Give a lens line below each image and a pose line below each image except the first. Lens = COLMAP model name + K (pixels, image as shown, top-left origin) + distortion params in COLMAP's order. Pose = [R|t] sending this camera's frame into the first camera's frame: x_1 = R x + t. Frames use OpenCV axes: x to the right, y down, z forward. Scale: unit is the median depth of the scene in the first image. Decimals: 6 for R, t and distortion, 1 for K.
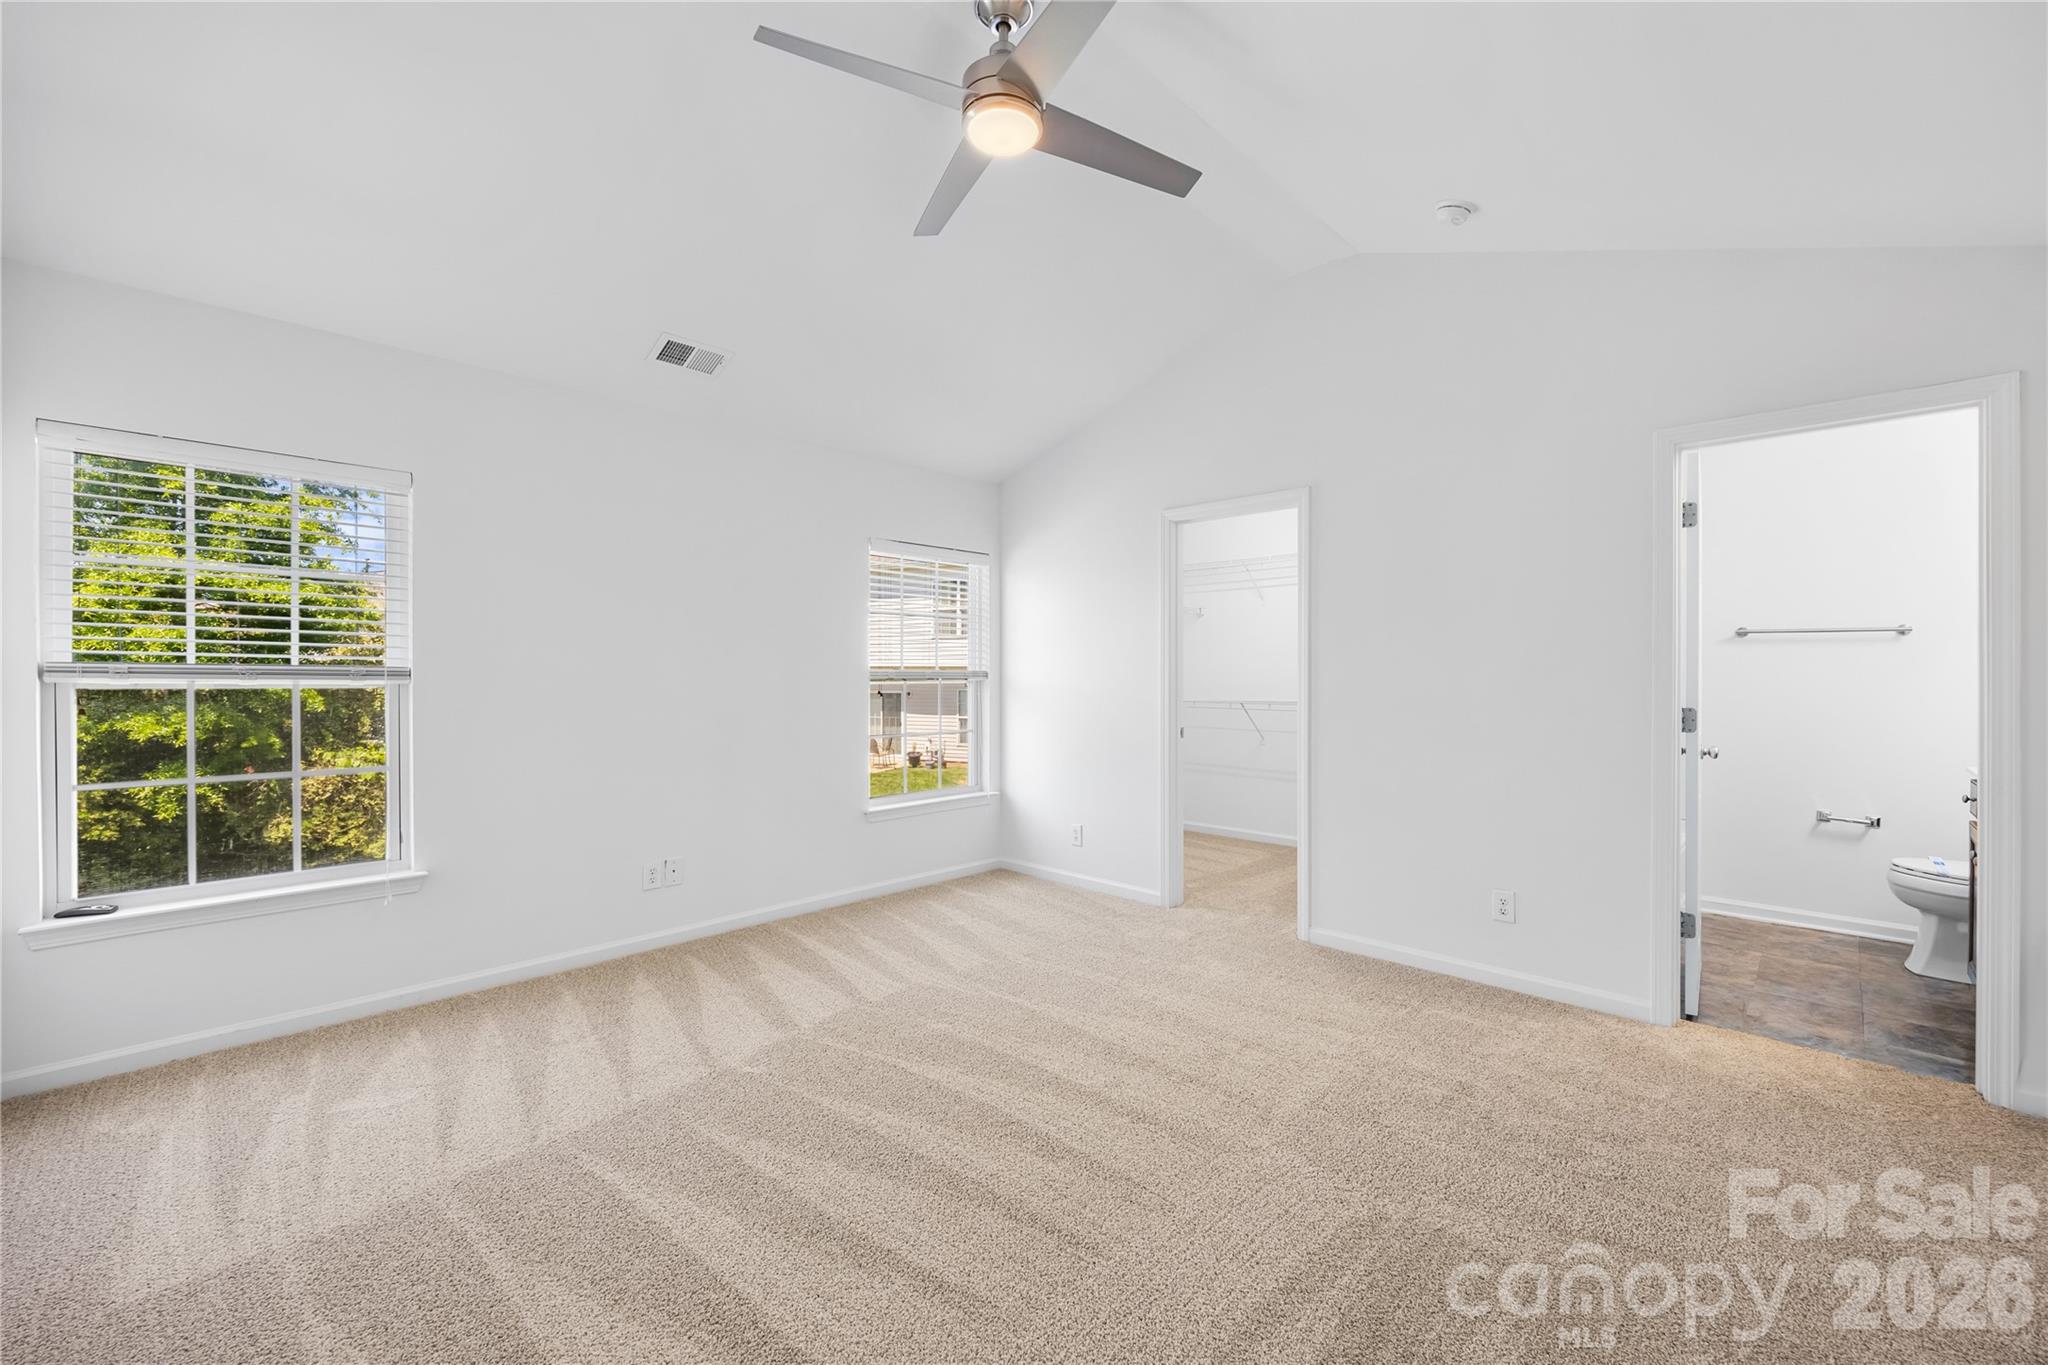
lens RADIAL K [[811.6, 0, 1031.1], [0, 811.6, 685.5], [0, 0, 1]] dist [-0.008133, 0.002212]
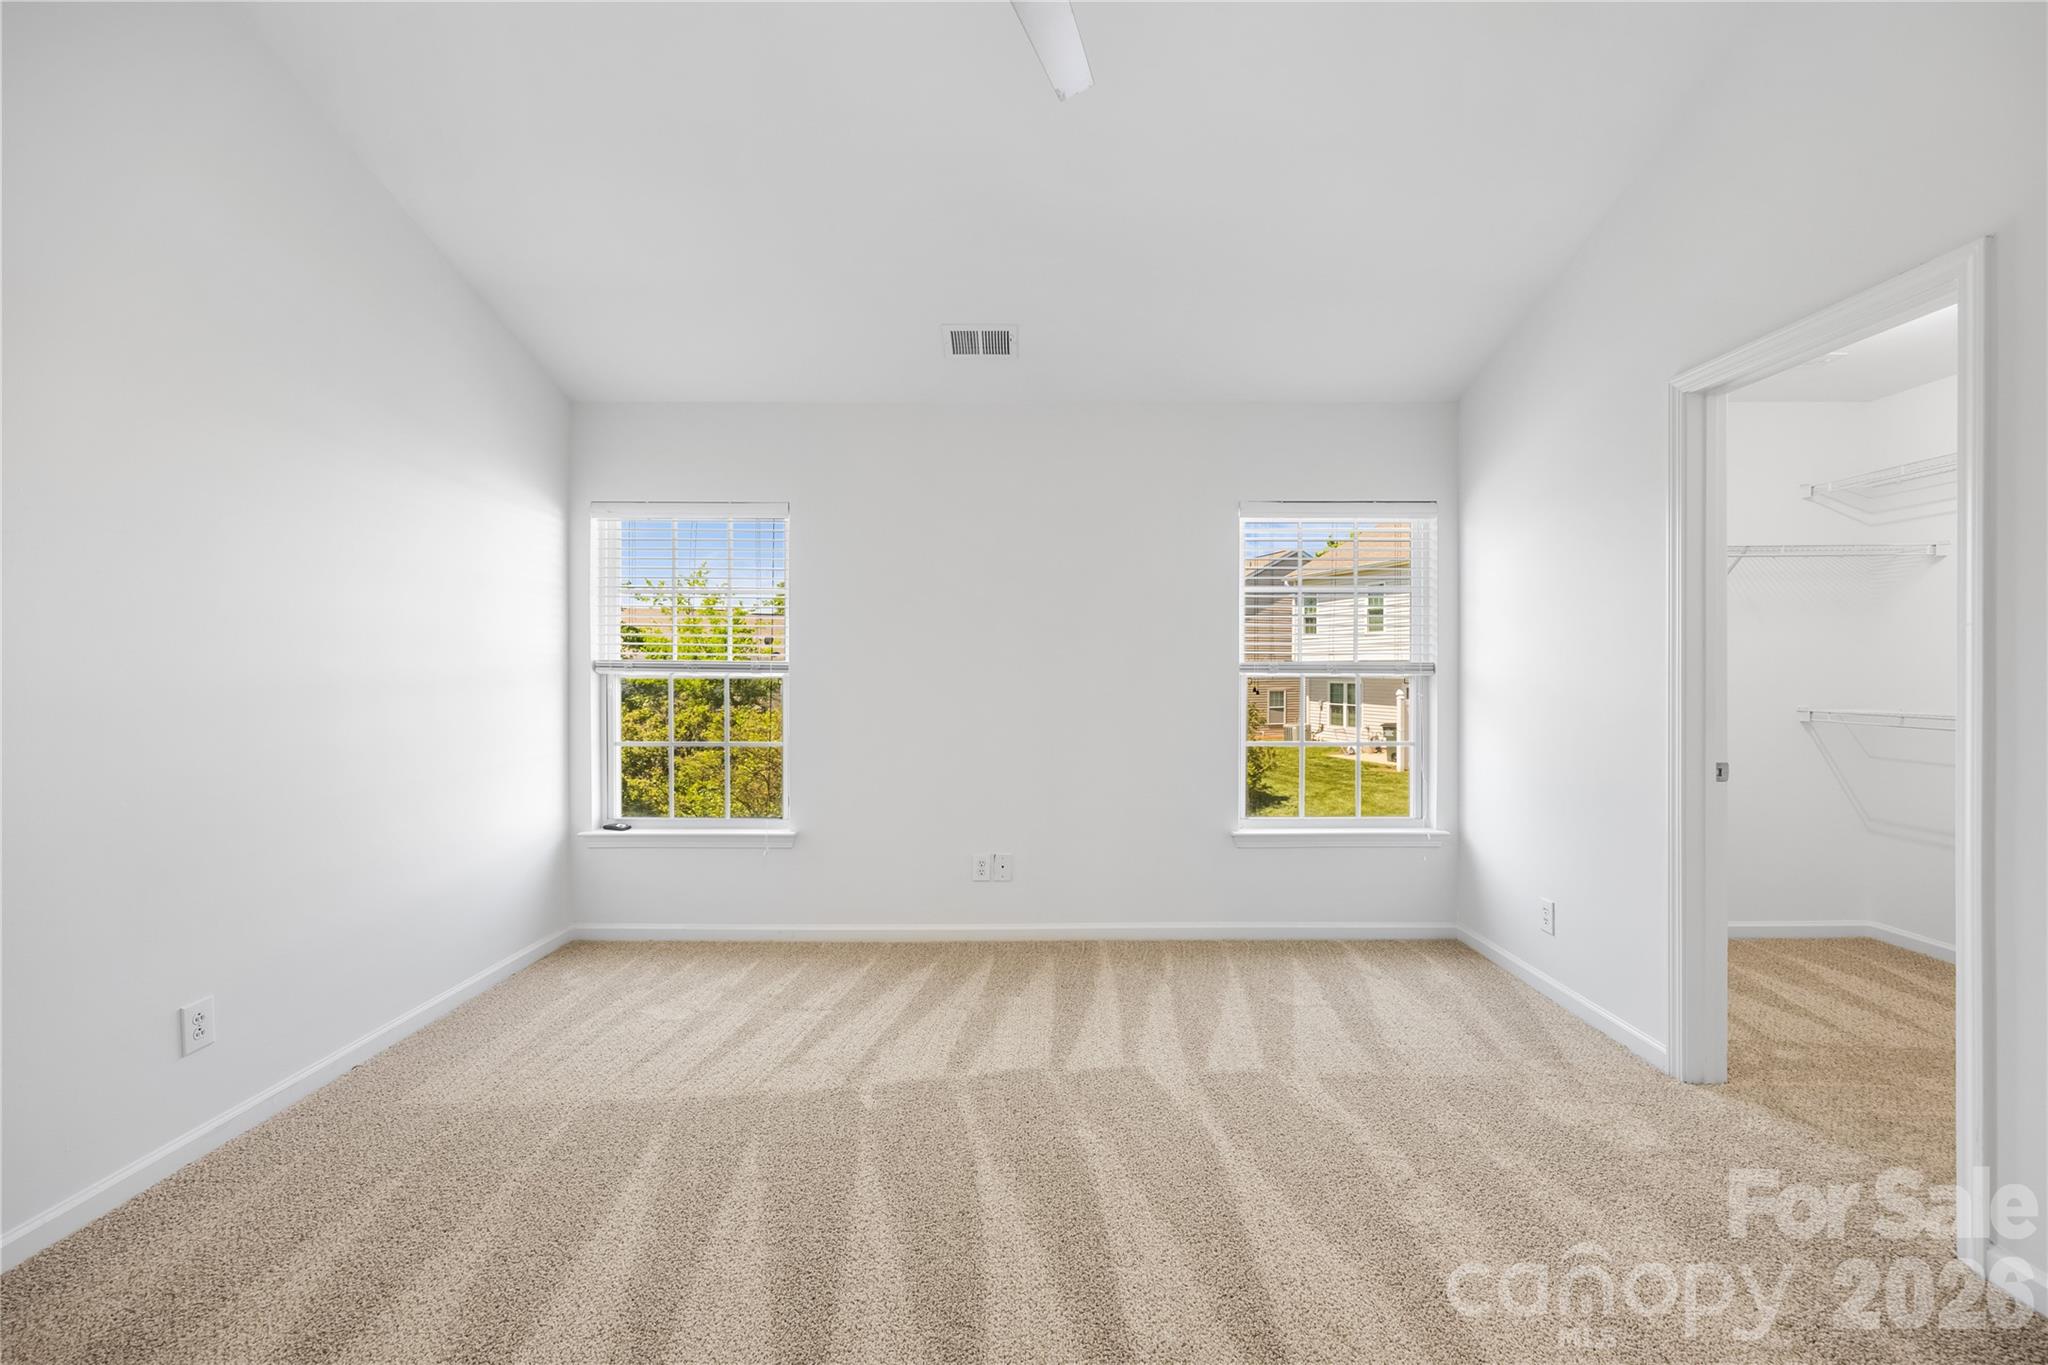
lens RADIAL K [[811.6, 0, 1033.9], [0, 811.6, 675.5], [0, 0, 1]] dist [-0.008133, 0.002212]
pose [[0.701256, 0.004801, -0.712893, 0.349525], [-0.008560, 0.999962, -0.001687, -0.003913], [0.712858, 0.007286, 0.701270, 0.393563]]
